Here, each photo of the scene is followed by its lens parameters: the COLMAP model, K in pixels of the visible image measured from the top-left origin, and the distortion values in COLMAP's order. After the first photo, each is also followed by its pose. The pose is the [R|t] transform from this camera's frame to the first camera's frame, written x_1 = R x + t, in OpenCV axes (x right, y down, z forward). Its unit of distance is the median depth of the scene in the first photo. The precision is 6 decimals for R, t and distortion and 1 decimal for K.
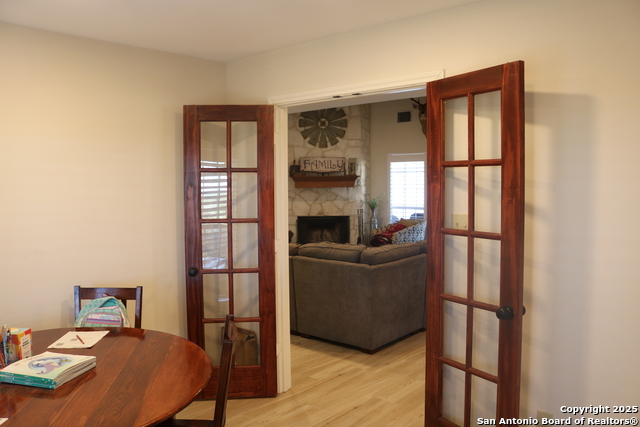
lens RADIAL K [[547.0, 0, 320.0], [0, 547.0, 213.5], [0, 0, 1]] dist [-0.091693, 0.001139]
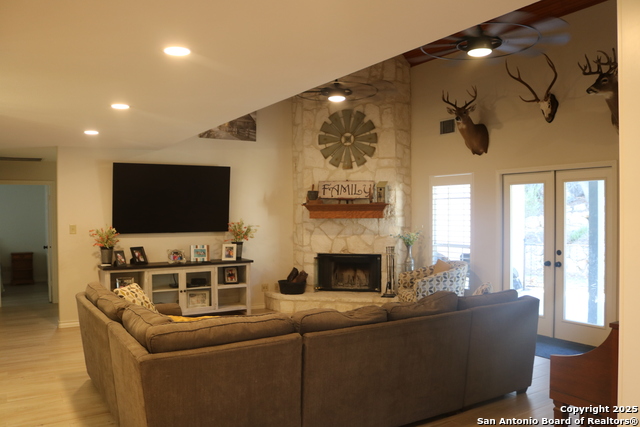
lens RADIAL K [[547.0, 0, 320.0], [0, 547.0, 213.5], [0, 0, 1]] dist [-0.091693, 0.001139]
pose [[0.957645, 0.003802, -0.287927, 0.199190], [-0.018553, 0.998650, -0.048518, -0.014823], [0.287354, 0.051805, 0.956422, 0.218848]]
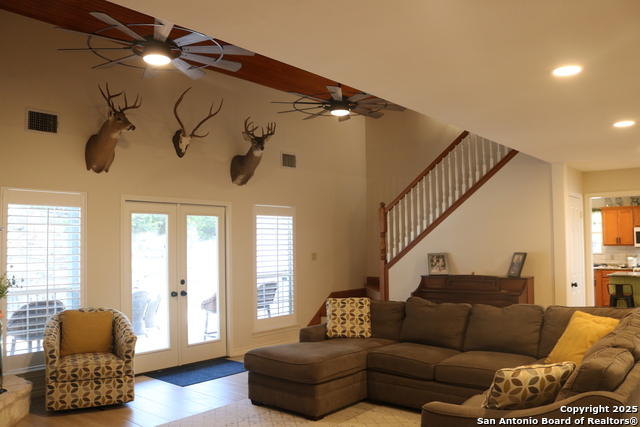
lens RADIAL K [[547.0, 0, 320.0], [0, 547.0, 213.5], [0, 0, 1]] dist [-0.091693, 0.001139]
pose [[-0.029878, 0.057245, 0.997913, -0.600130], [0.063062, 0.996478, -0.055275, -0.050454], [-0.997562, 0.061279, -0.033383, 0.941817]]
